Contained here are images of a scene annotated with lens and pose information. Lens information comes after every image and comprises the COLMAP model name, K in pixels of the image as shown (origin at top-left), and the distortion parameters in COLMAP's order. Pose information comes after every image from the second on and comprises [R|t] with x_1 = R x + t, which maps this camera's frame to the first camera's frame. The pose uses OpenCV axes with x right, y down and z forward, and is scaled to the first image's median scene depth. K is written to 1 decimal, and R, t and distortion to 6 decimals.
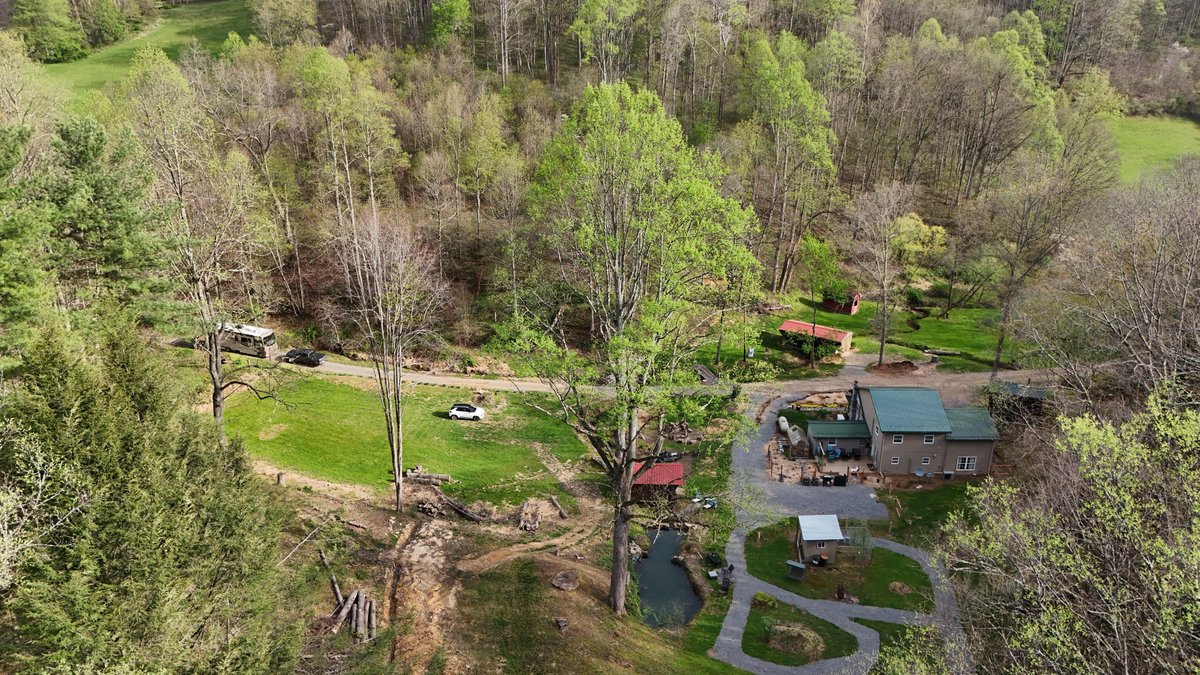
lens RADIAL K [[880.2, 0, 596.9], [0, 880.2, 339.6], [0, 0, 1]] dist [0.082299, -0.086453]
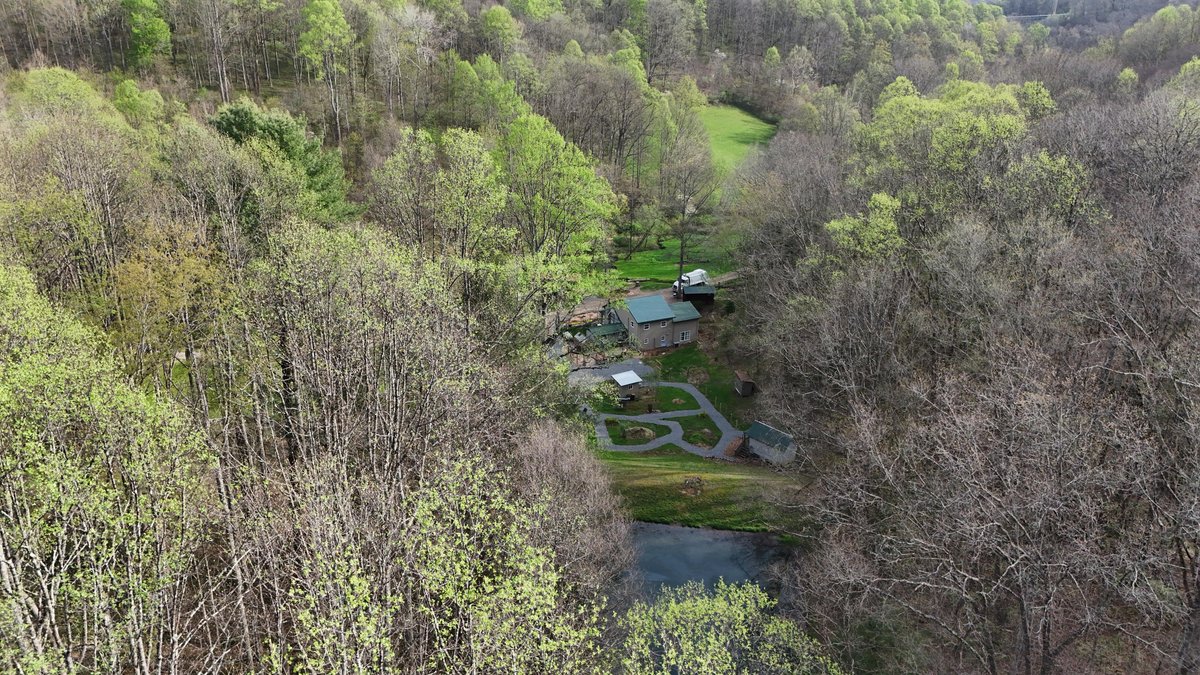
lens RADIAL K [[880.2, 0, 595.6], [0, 880.2, 343.1], [0, 0, 1]] dist [0.082299, -0.086453]
pose [[0.899372, -0.153786, 0.409242, -0.338767], [0.149387, 0.987847, 0.042914, 0.053467], [-0.410868, 0.022540, 0.911416, -0.335373]]
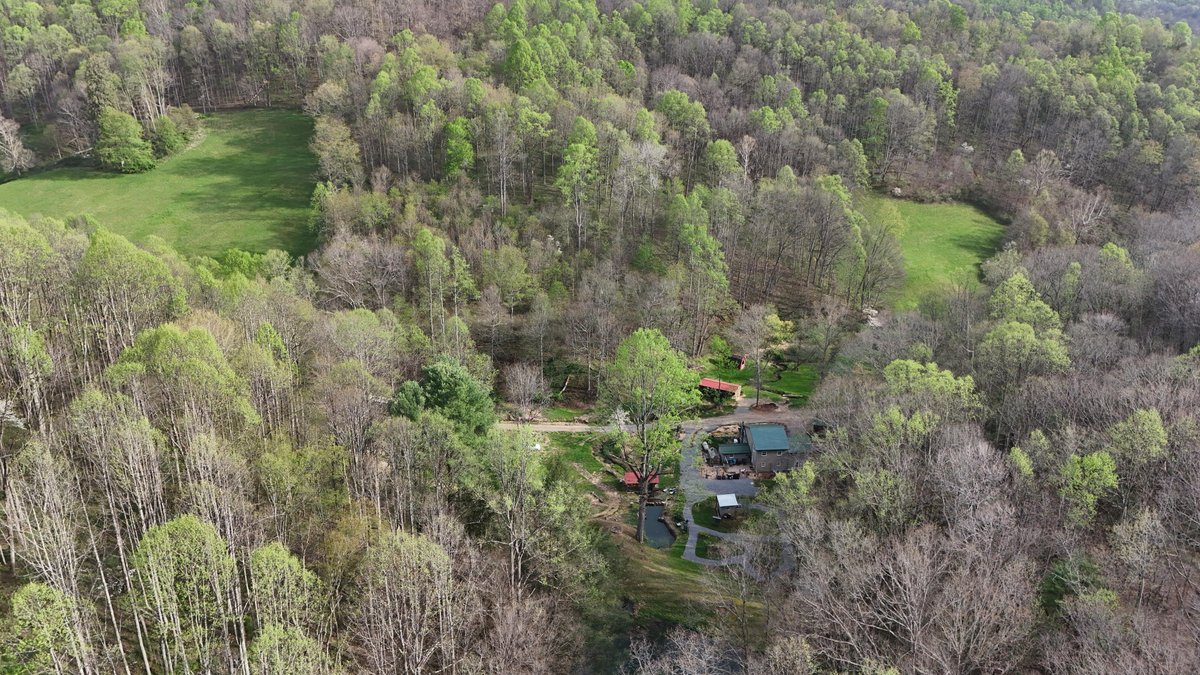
lens RADIAL K [[880.2, 0, 591.9], [0, 880.2, 331.1], [0, 0, 1]] dist [0.082299, -0.086453]
pose [[0.993998, -0.029886, 0.105236, -0.208505], [0.029770, 0.999553, 0.002672, -0.154205], [-0.105269, 0.000477, 0.994444, -0.794283]]
